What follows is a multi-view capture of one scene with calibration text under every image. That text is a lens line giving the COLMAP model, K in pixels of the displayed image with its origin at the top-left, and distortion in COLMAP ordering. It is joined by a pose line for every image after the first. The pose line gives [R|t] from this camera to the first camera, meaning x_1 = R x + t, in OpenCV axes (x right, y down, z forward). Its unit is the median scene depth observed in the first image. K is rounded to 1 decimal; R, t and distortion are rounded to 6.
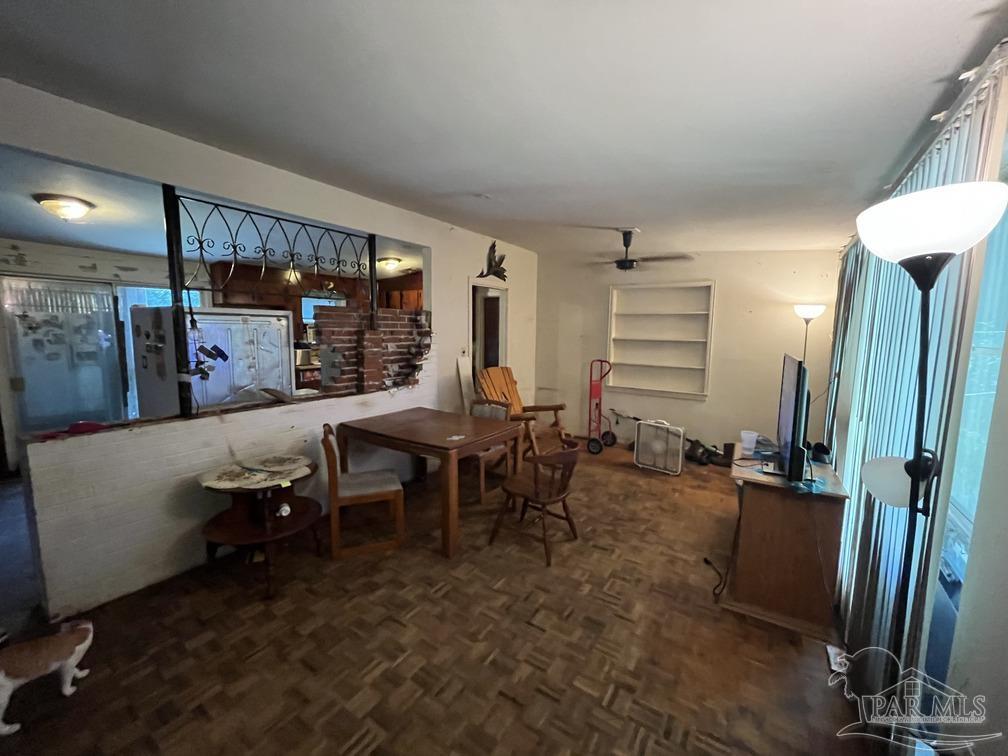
lens RADIAL K [[410.3, 0, 502.2], [0, 410.3, 376.6], [0, 0, 1]] dist [-0.000780, -0.000634]
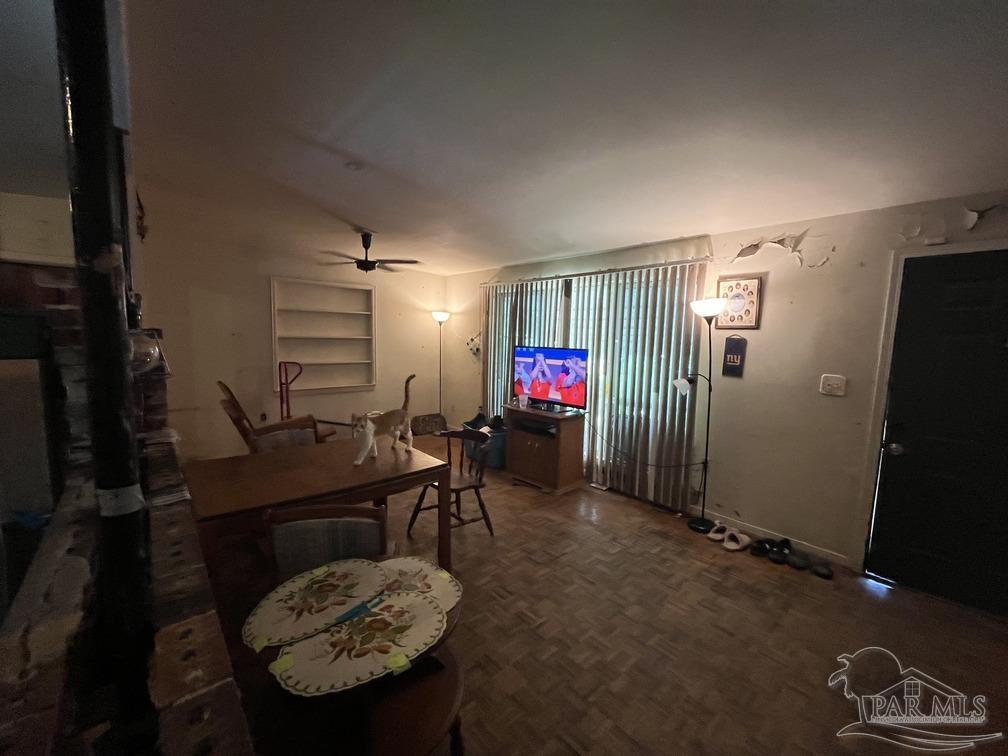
lens RADIAL K [[410.3, 0, 506.8], [0, 410.3, 379.0], [0, 0, 1]] dist [-0.000780, -0.000634]
pose [[0.252428, -0.114058, 0.960870, -0.929812], [0.089912, 0.991497, 0.094073, -0.084267], [-0.963429, 0.062647, 0.260536, 0.611845]]
